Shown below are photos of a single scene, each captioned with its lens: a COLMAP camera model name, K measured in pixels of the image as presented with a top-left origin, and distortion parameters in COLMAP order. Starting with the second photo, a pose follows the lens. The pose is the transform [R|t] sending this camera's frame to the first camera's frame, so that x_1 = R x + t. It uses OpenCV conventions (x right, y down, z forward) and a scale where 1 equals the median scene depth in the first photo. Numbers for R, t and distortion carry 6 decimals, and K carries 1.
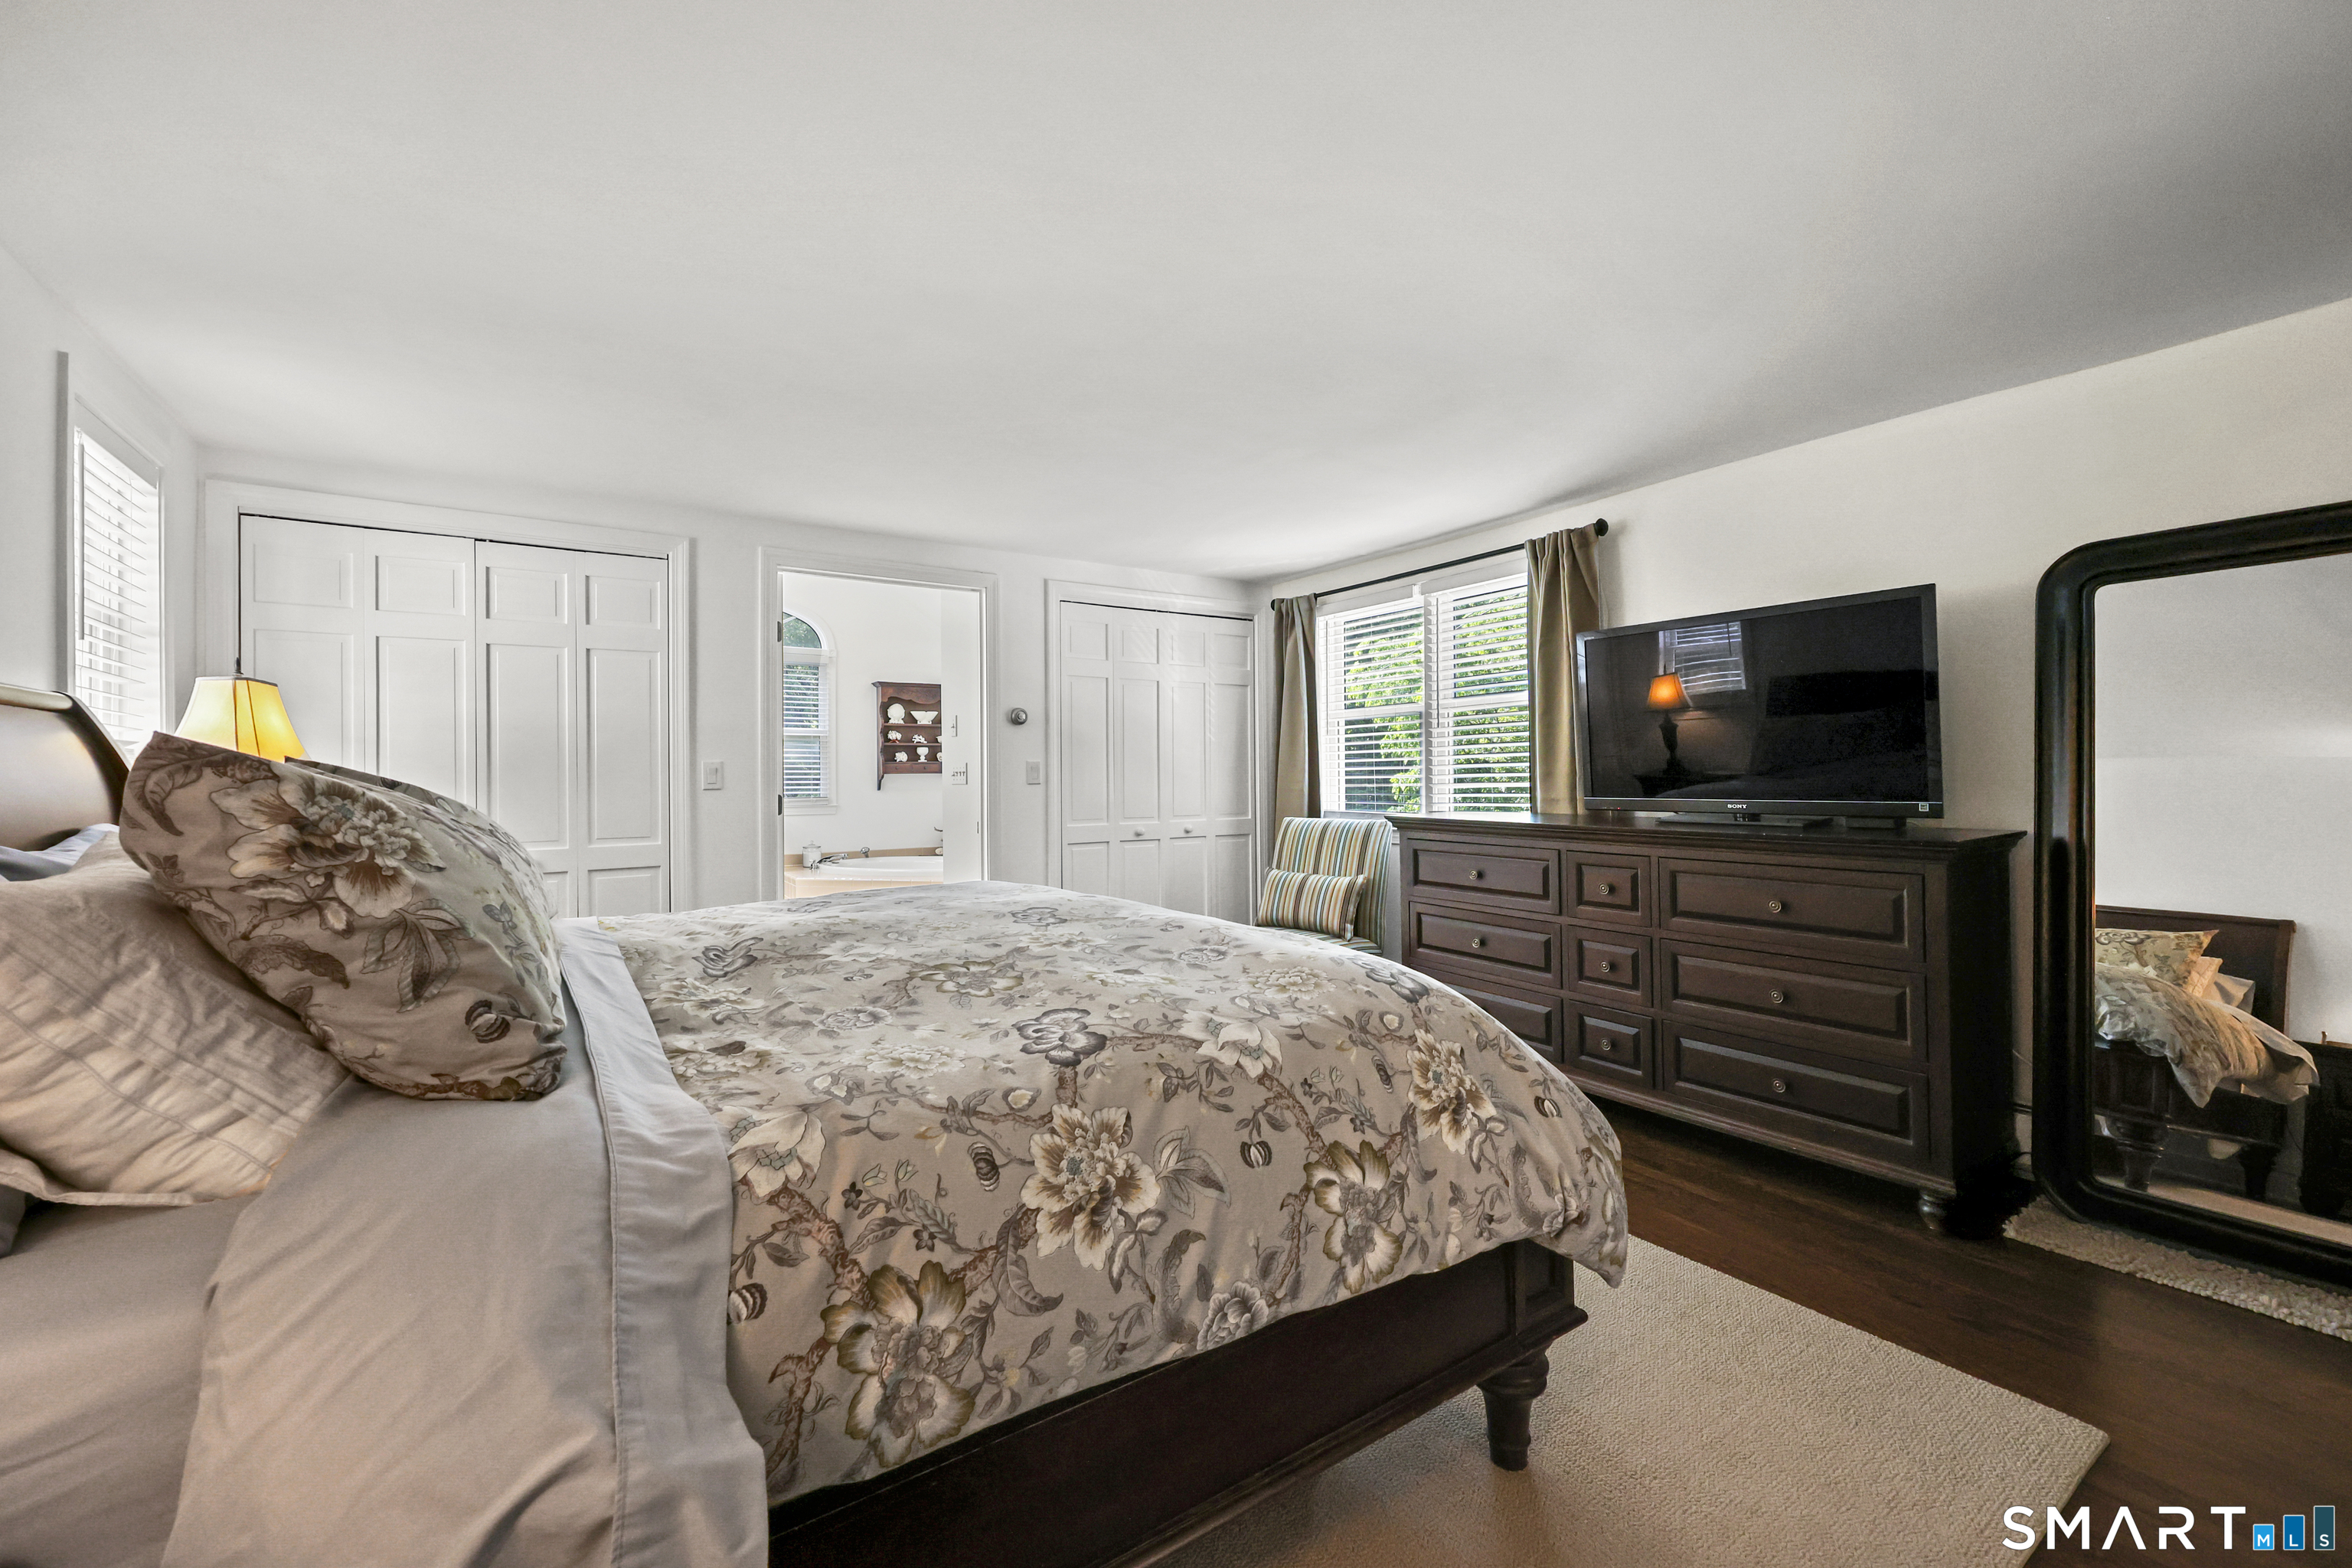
lens RADIAL K [[951.8, 0, 1181.6], [0, 951.8, 778.0], [0, 0, 1]] dist [0.000527, 0.000166]
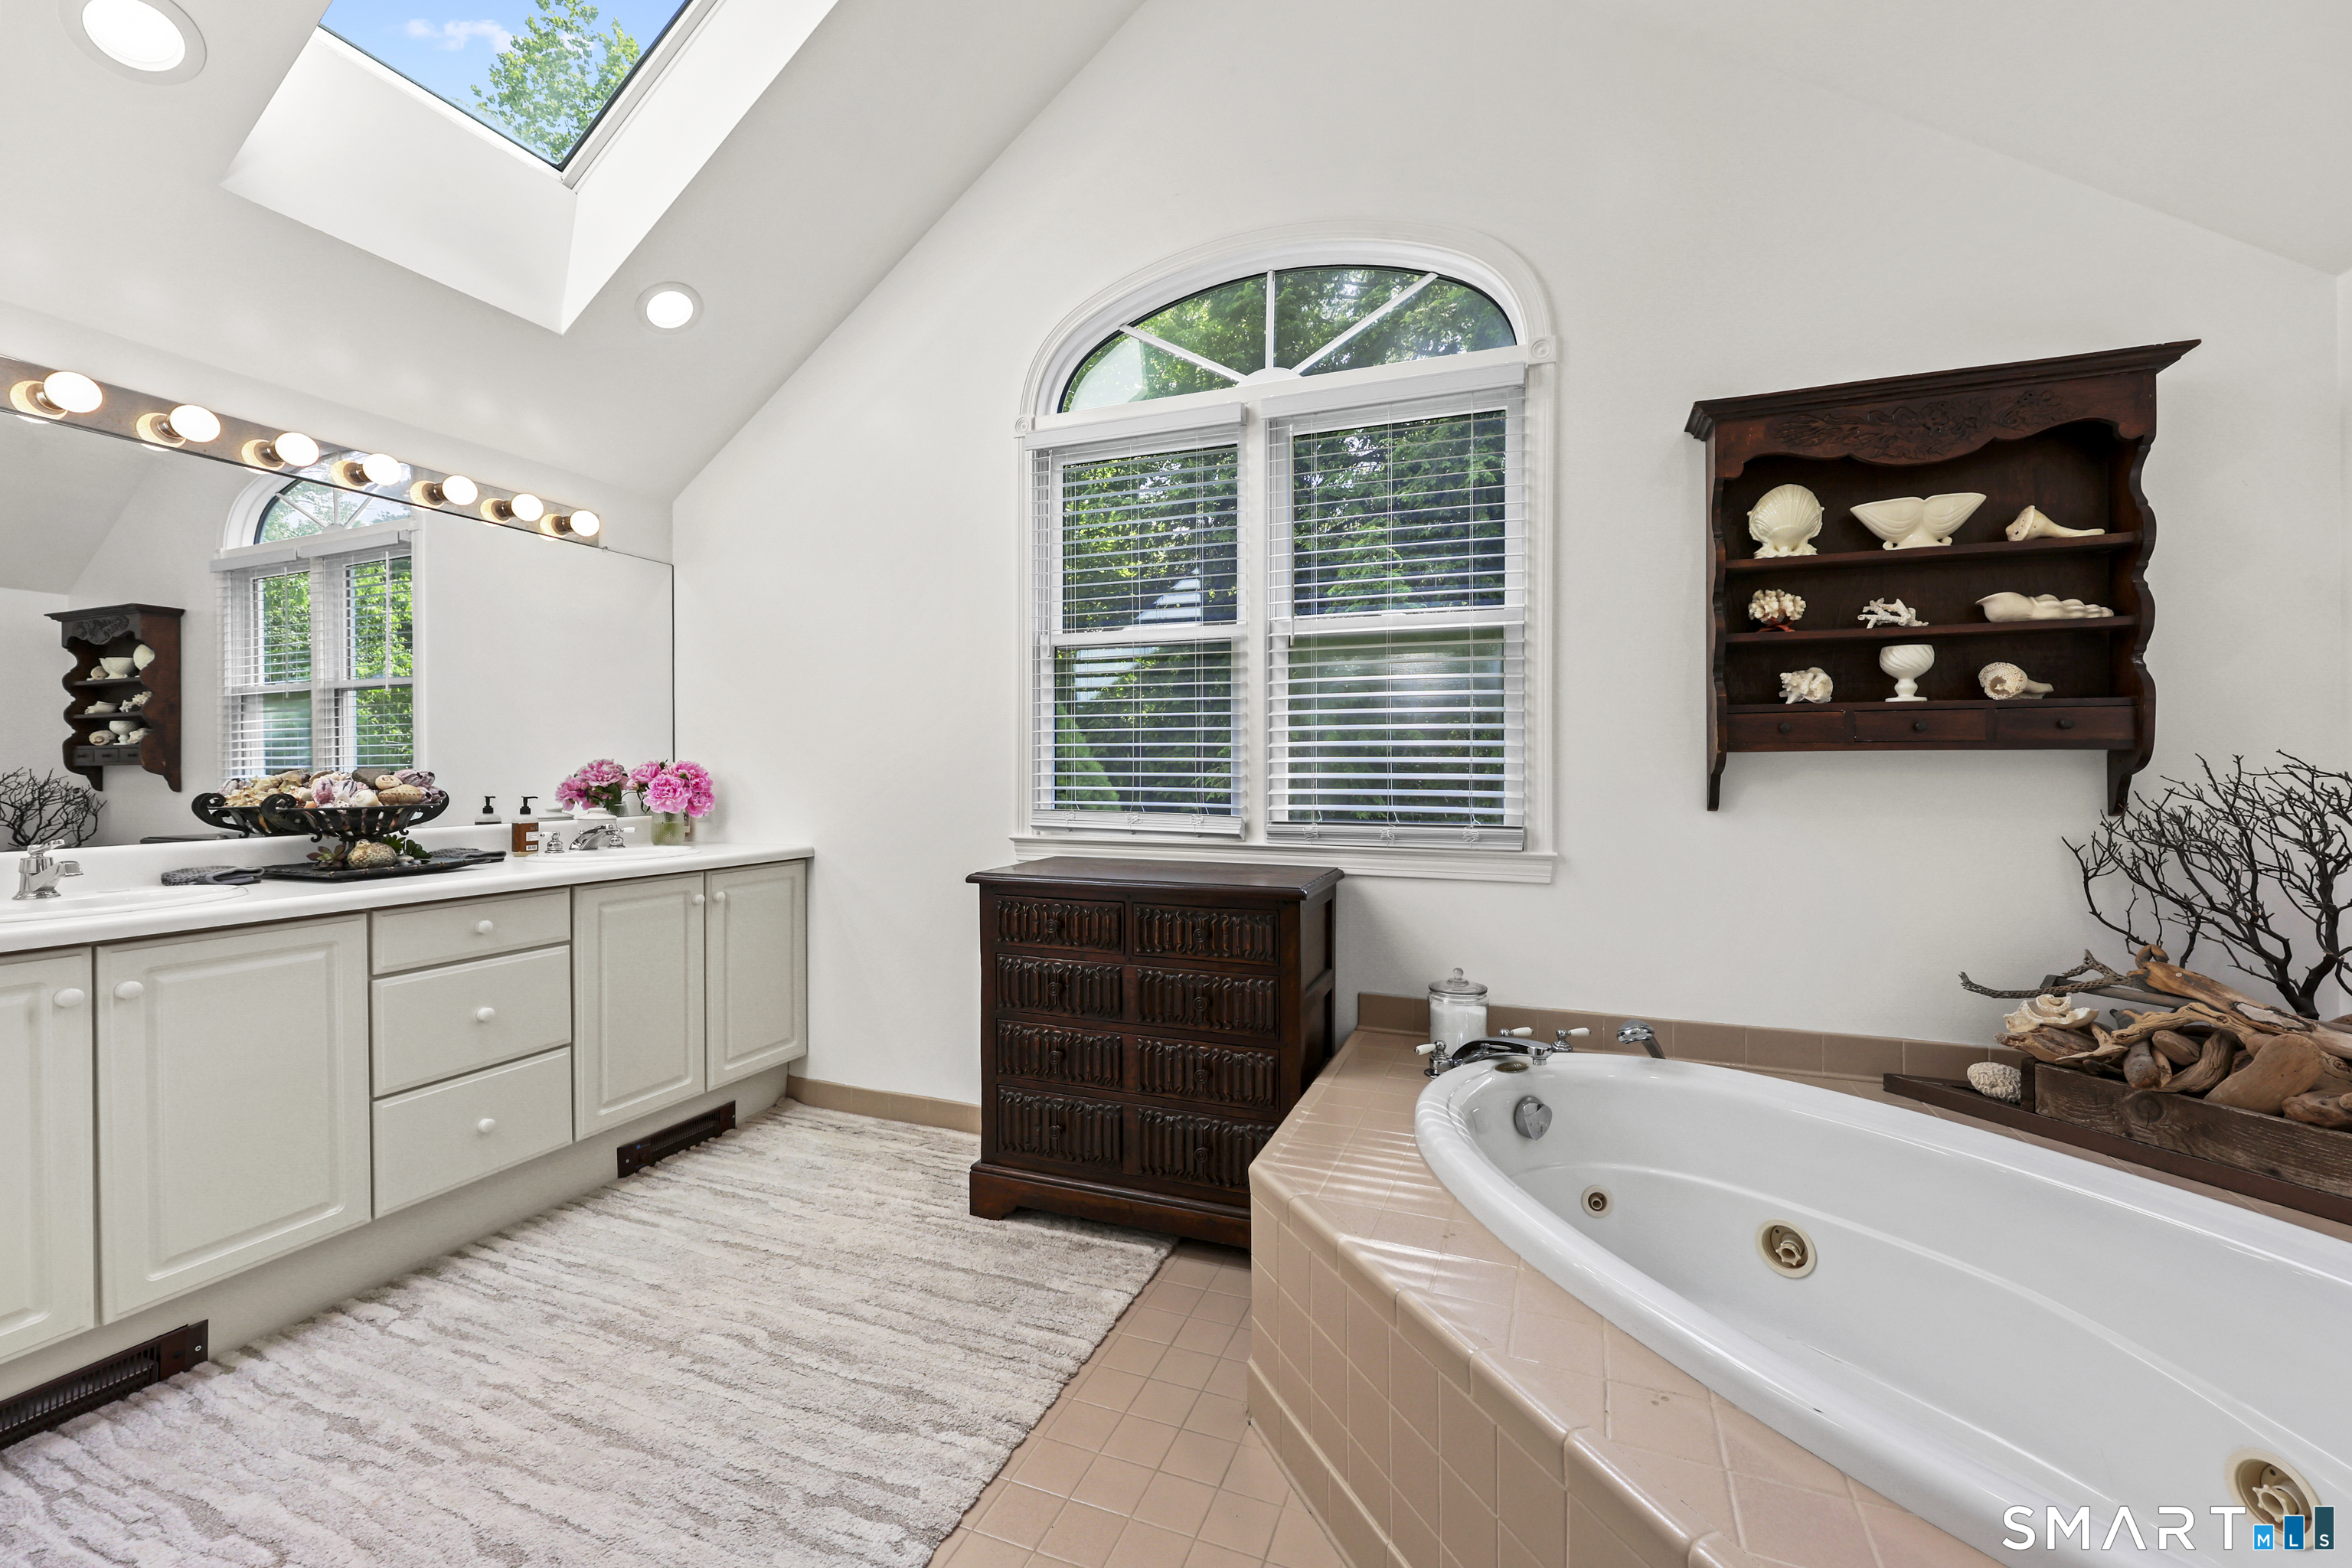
lens RADIAL K [[951.8, 0, 1181.6], [0, 951.8, 778.0], [0, 0, 1]] dist [0.000527, 0.000166]
pose [[0.568549, 0.015690, -0.822500, -0.176980], [-0.006071, 0.999871, 0.014876, 0.000179], [0.822627, -0.003465, 0.568571, 0.712552]]
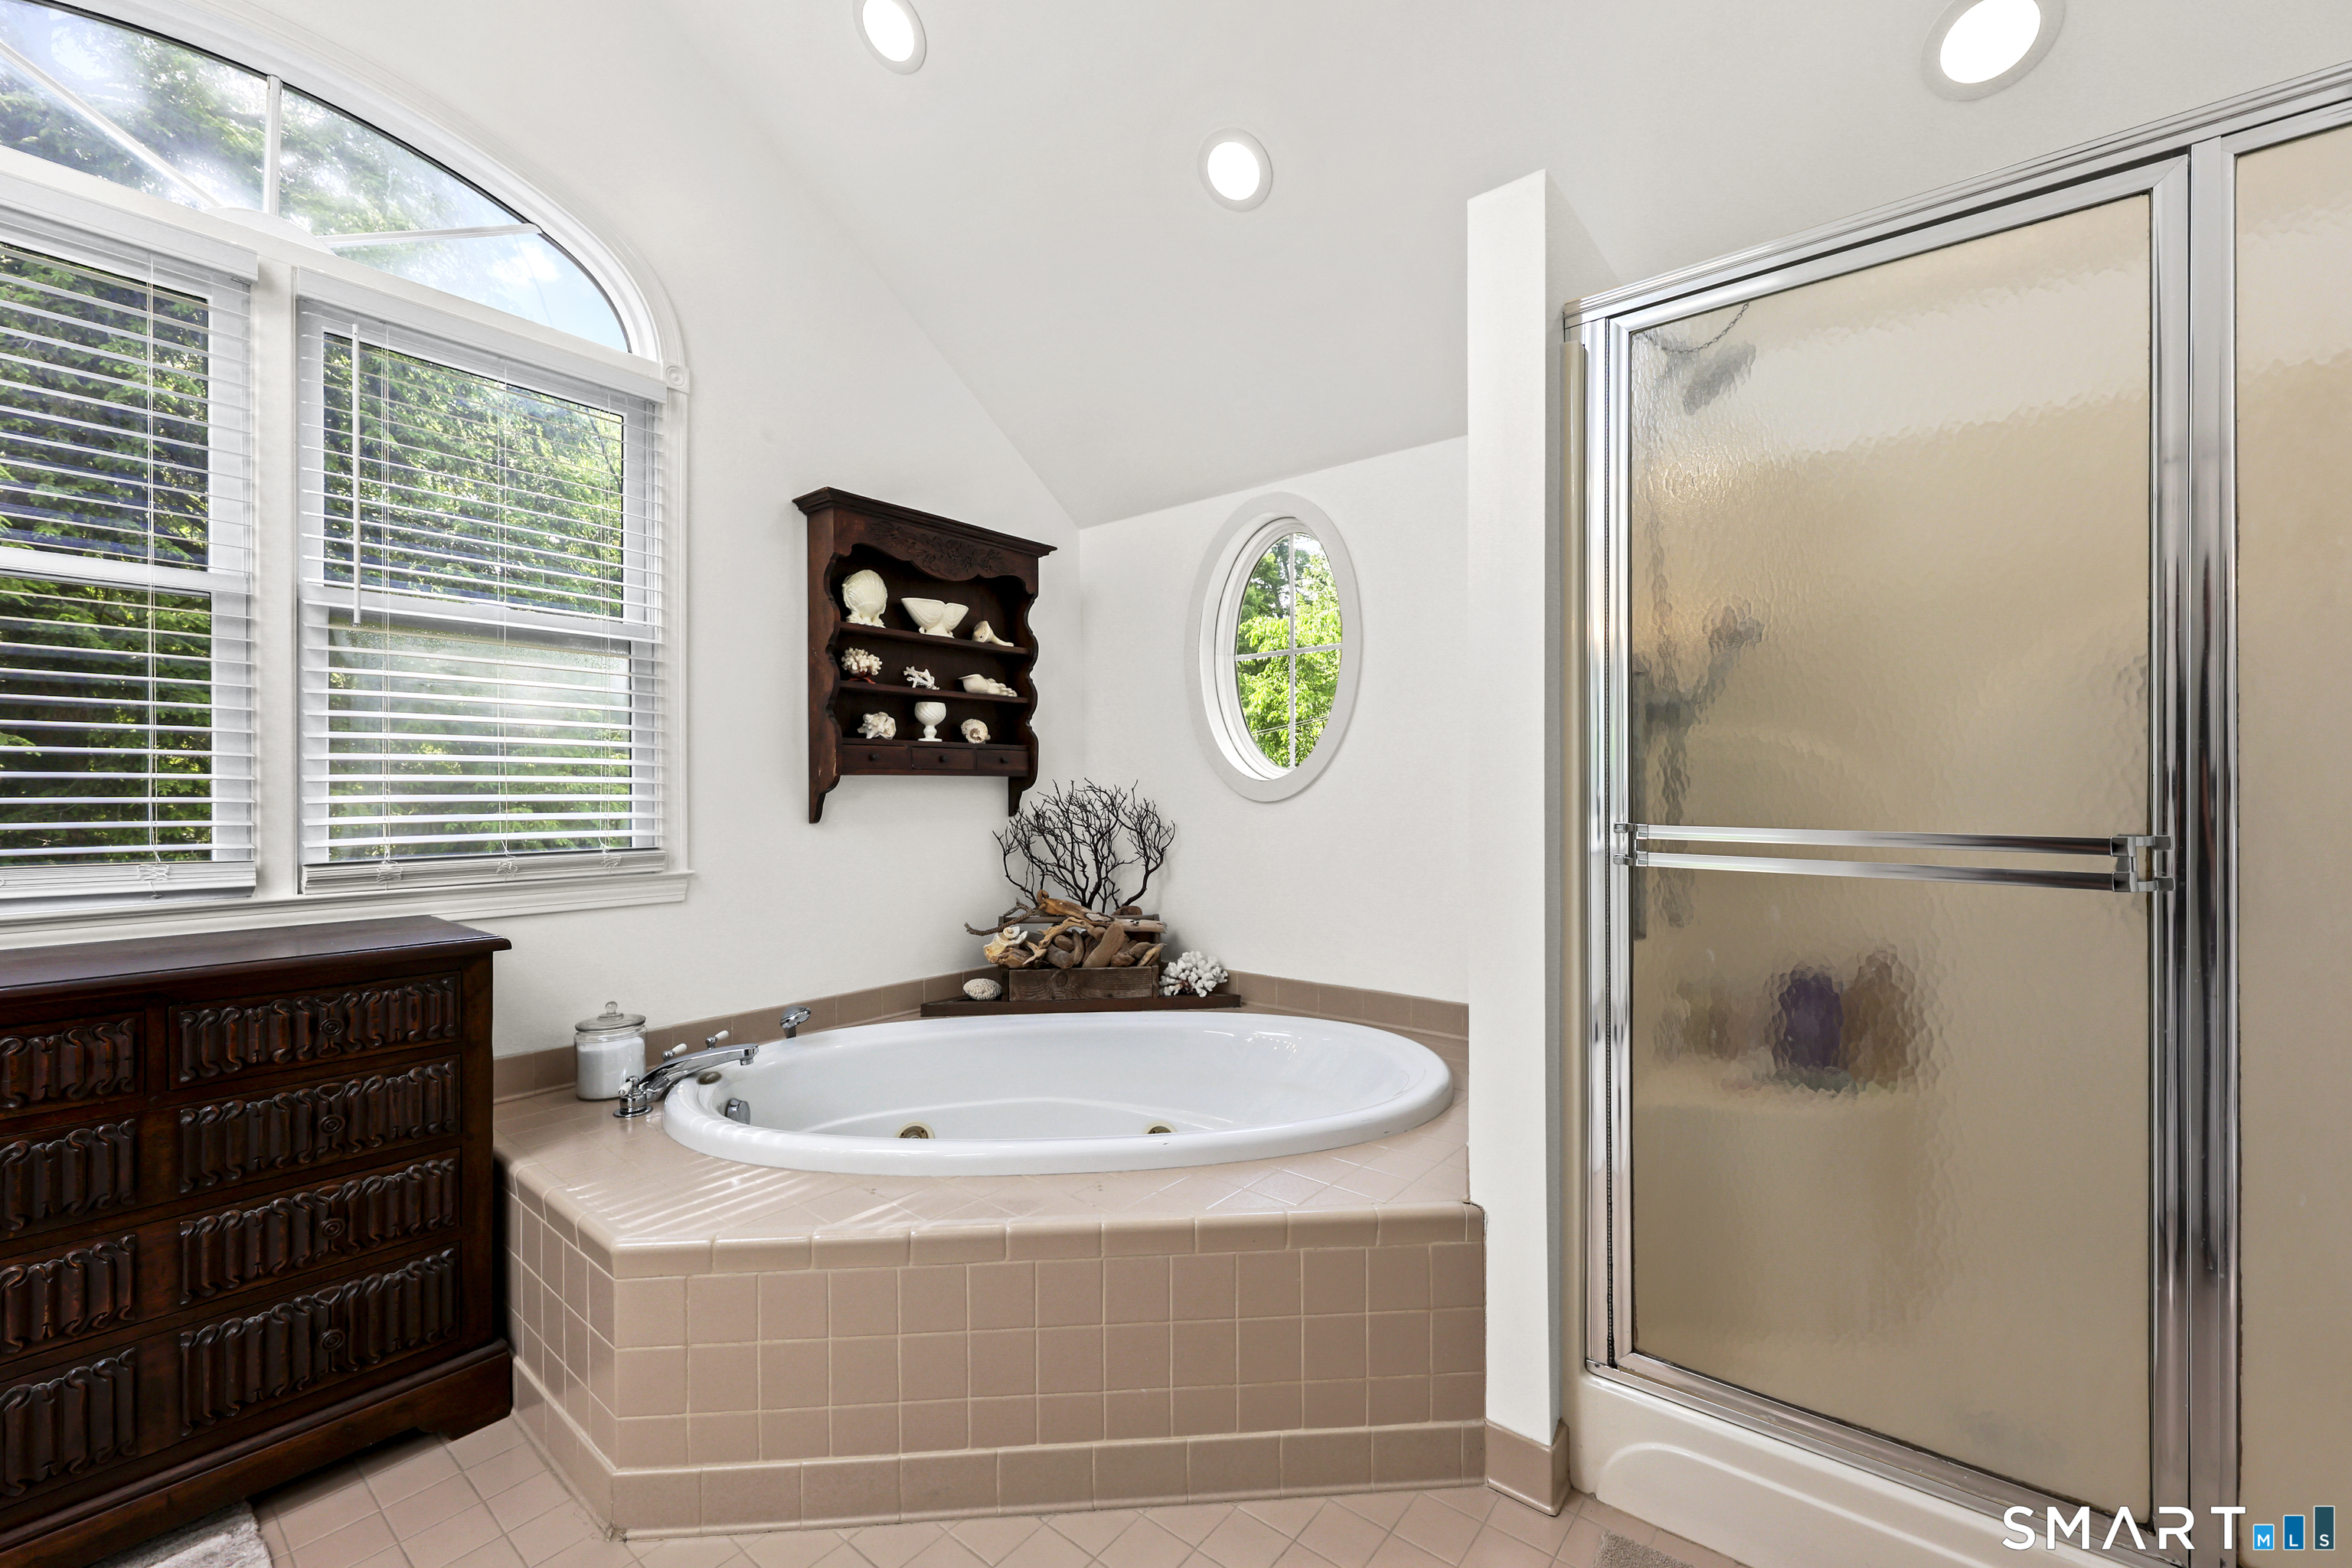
lens RADIAL K [[976.7, 0, 1183.4], [0, 976.7, 797.8], [0, 0, 1]] dist [0.002065, 0.000550]
pose [[0.953154, 0.003488, 0.302465, -0.296557], [-0.006216, 0.999948, 0.008056, 0.000341], [-0.302421, -0.009558, 0.953126, 0.630963]]
